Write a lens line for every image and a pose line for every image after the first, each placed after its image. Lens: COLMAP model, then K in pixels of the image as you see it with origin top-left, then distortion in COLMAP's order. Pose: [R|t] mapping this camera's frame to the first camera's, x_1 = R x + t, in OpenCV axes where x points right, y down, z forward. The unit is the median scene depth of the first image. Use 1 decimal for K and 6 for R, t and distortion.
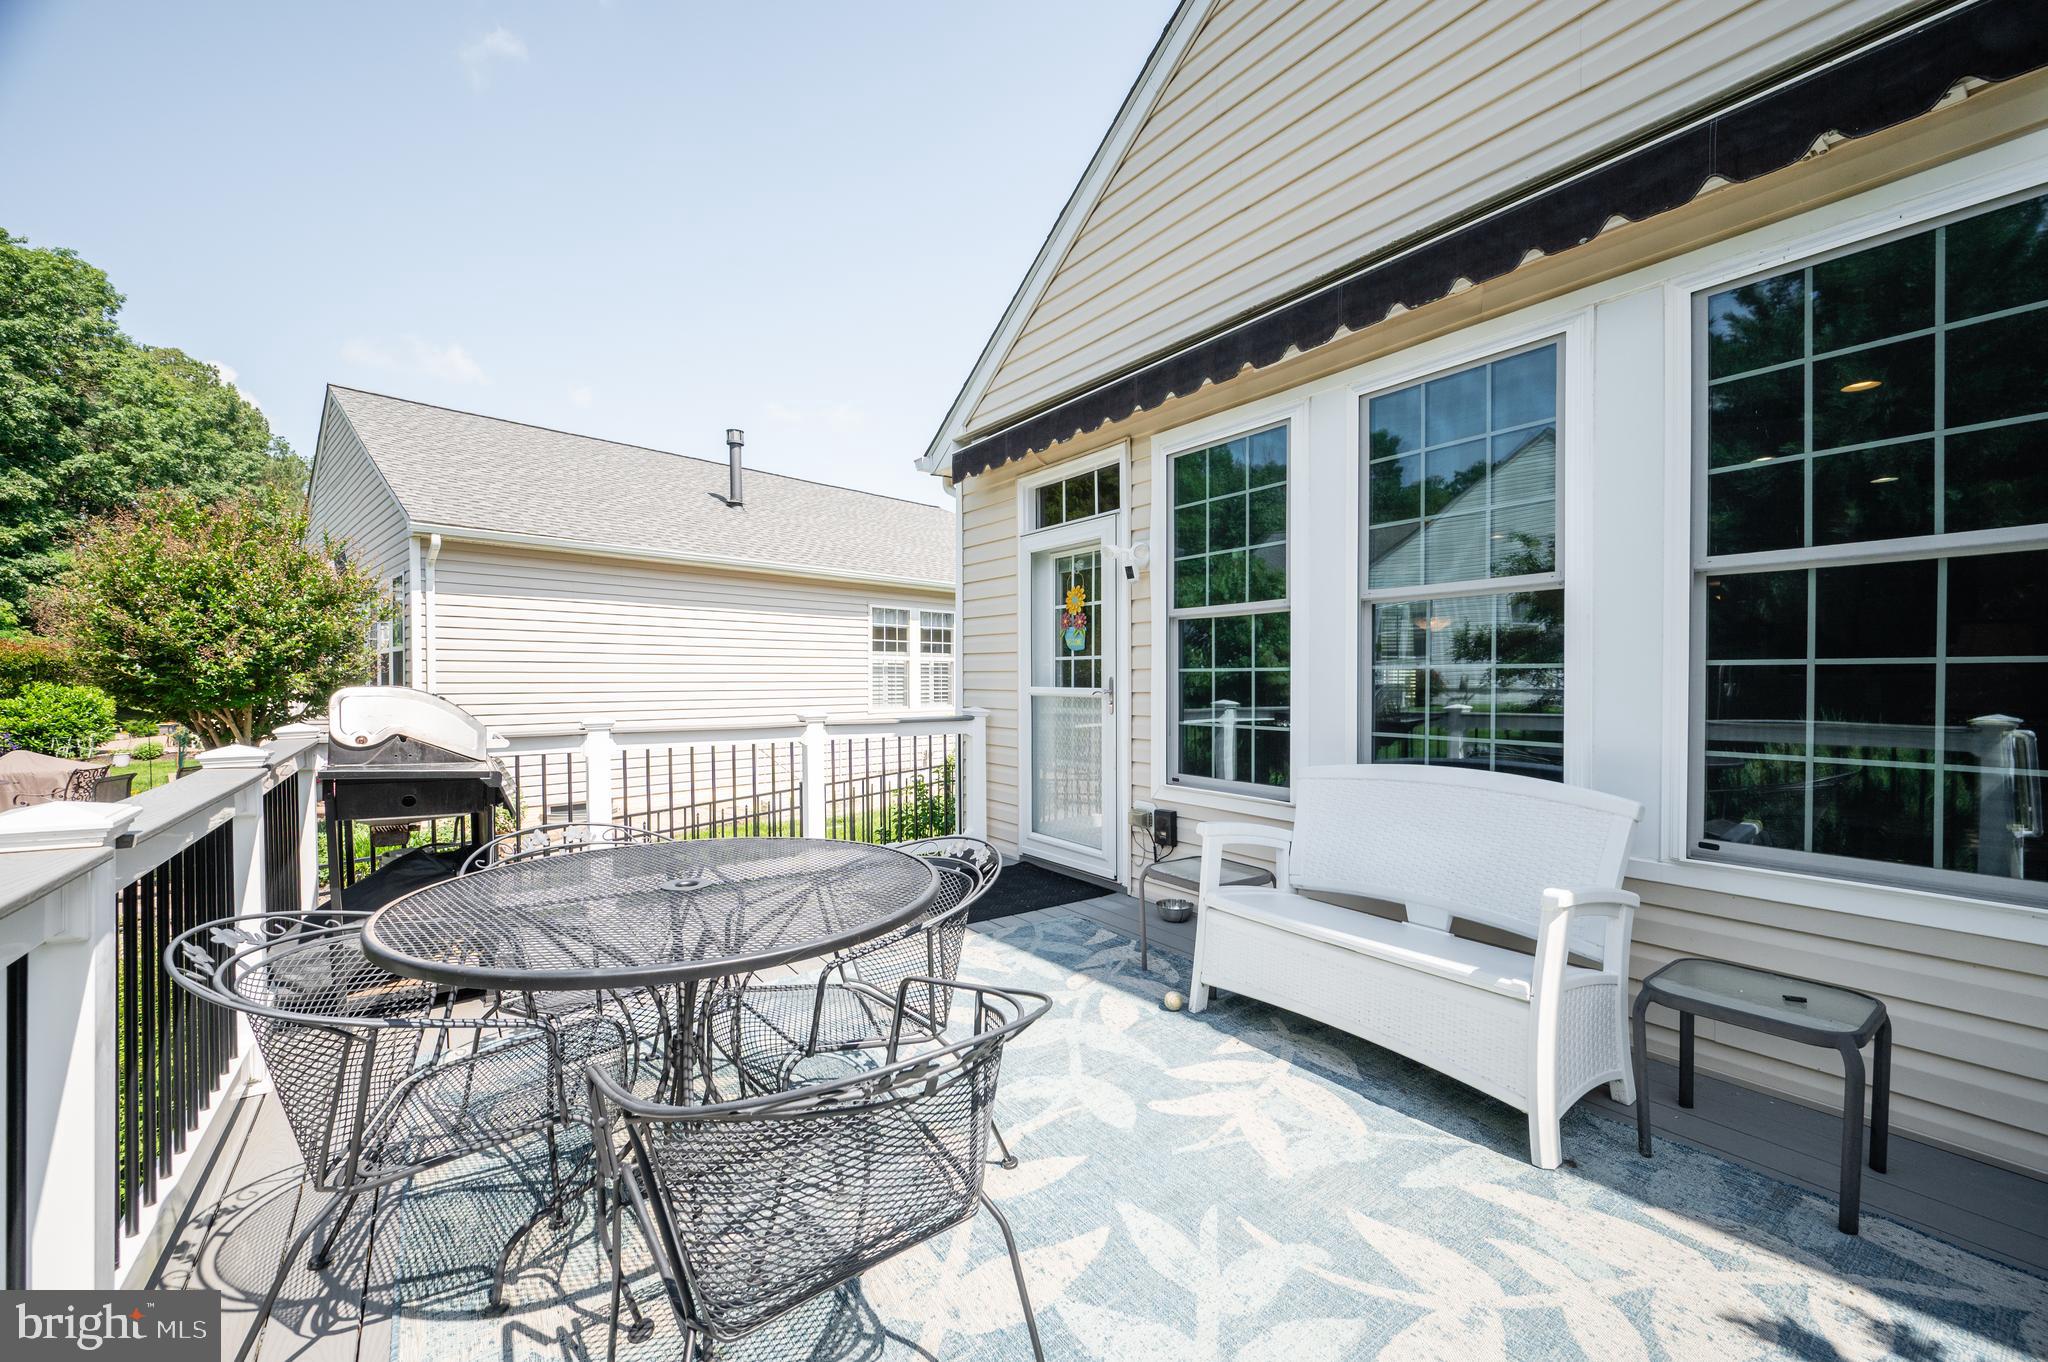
lens RADIAL K [[818.7, 0, 993.1], [0, 818.7, 685.7], [0, 0, 1]] dist [0.006228, 0.000398]
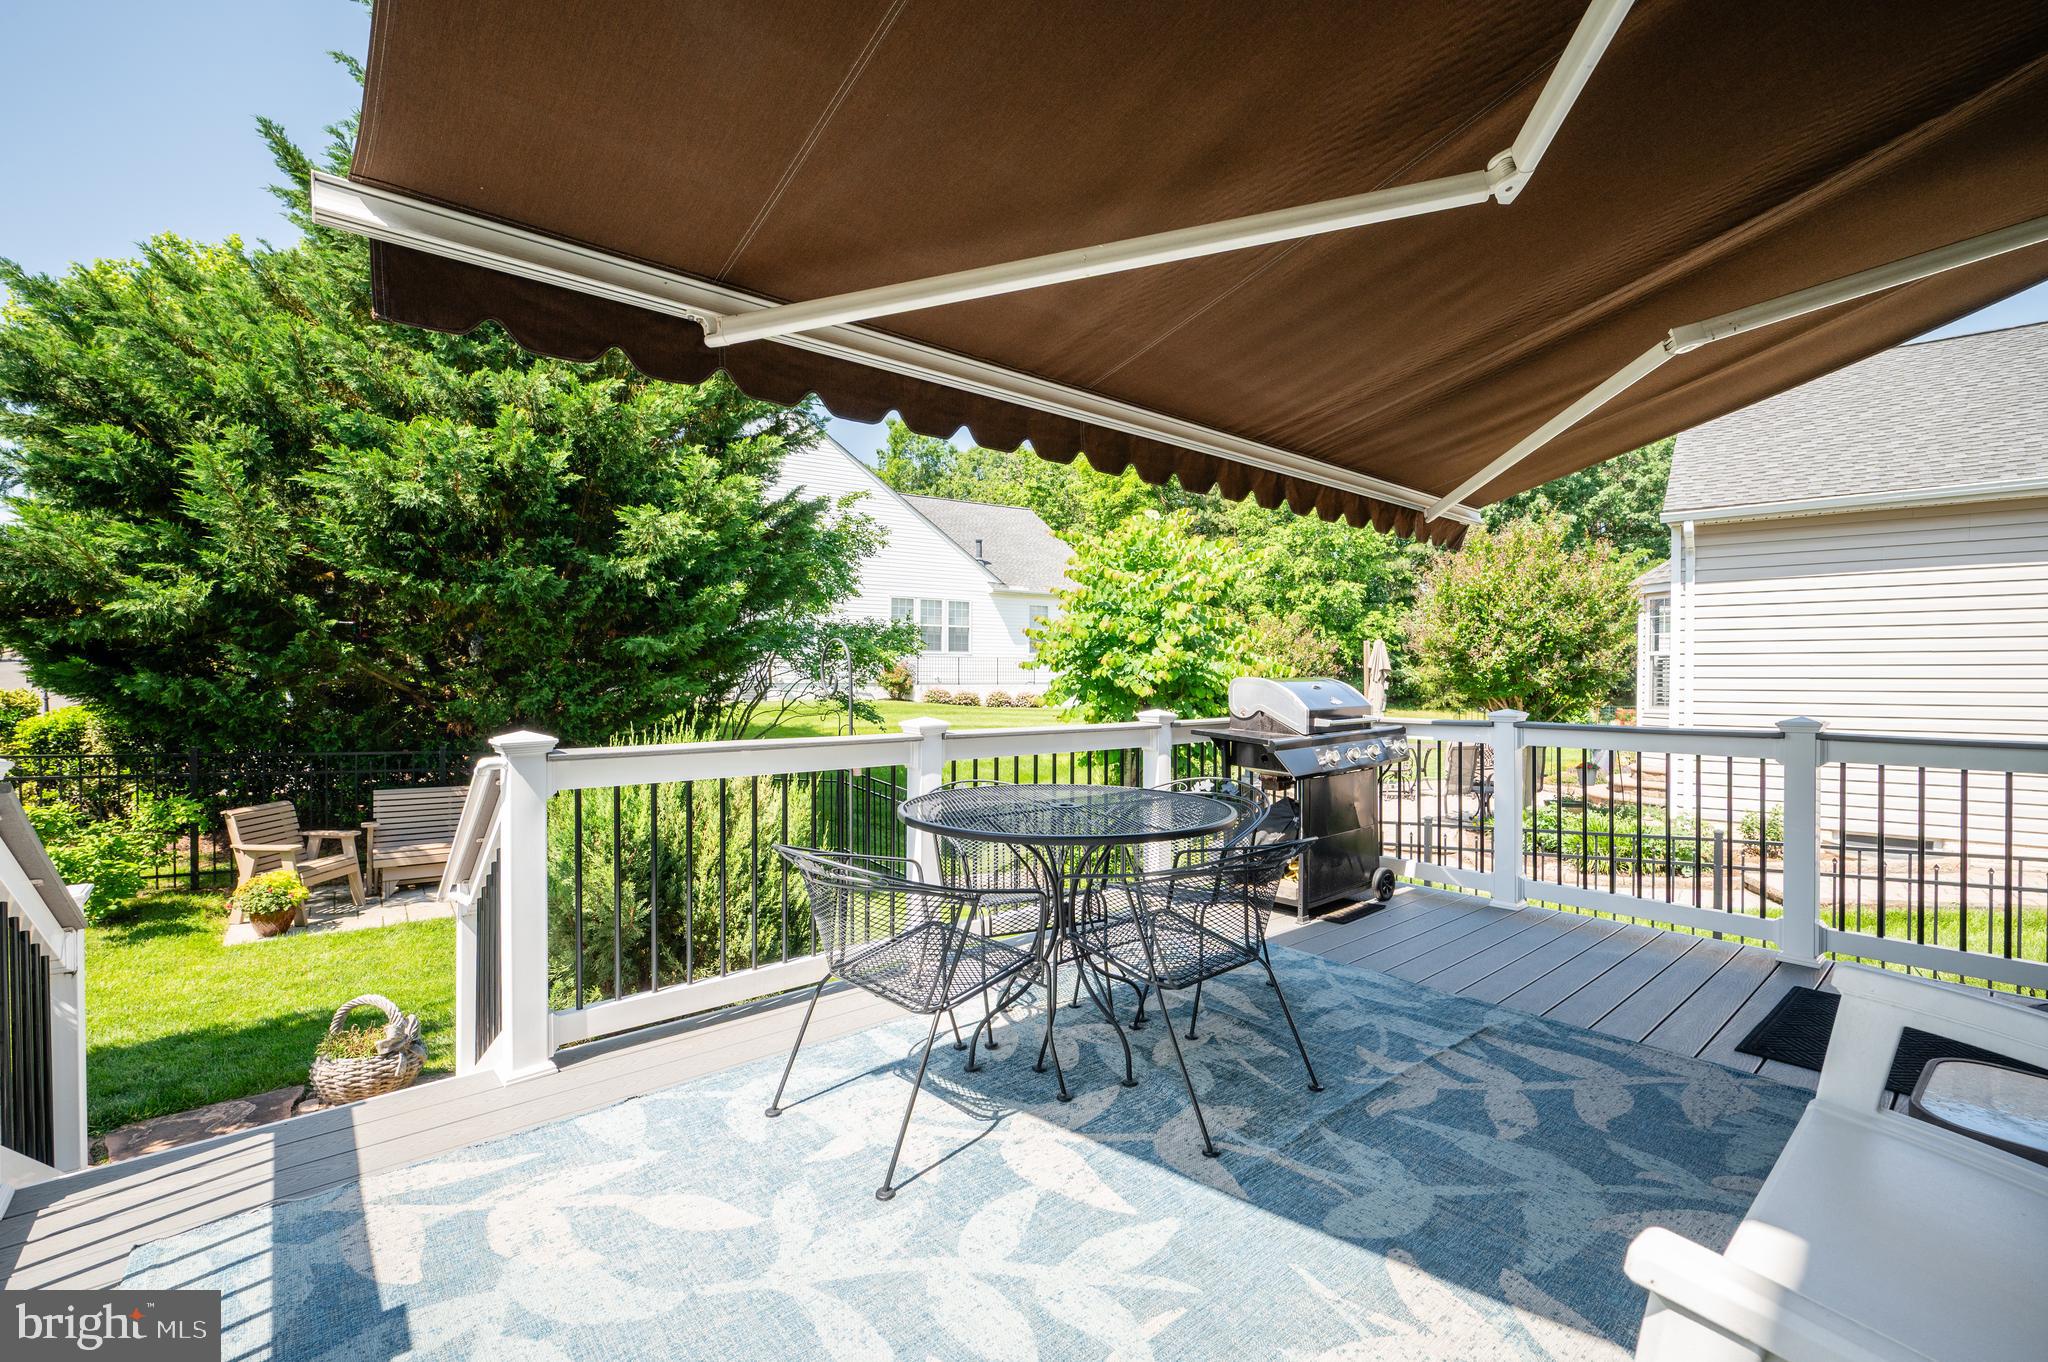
lens RADIAL K [[865.5, 0, 1054.3], [0, 865.5, 683.0], [0, 0, 1]] dist [0.005958, -0.000154]
pose [[0.121264, 0.016133, -0.992489, 0.129499], [-0.009772, 0.999839, 0.015058, -0.002357], [0.992572, 0.007873, 0.121402, 0.081342]]
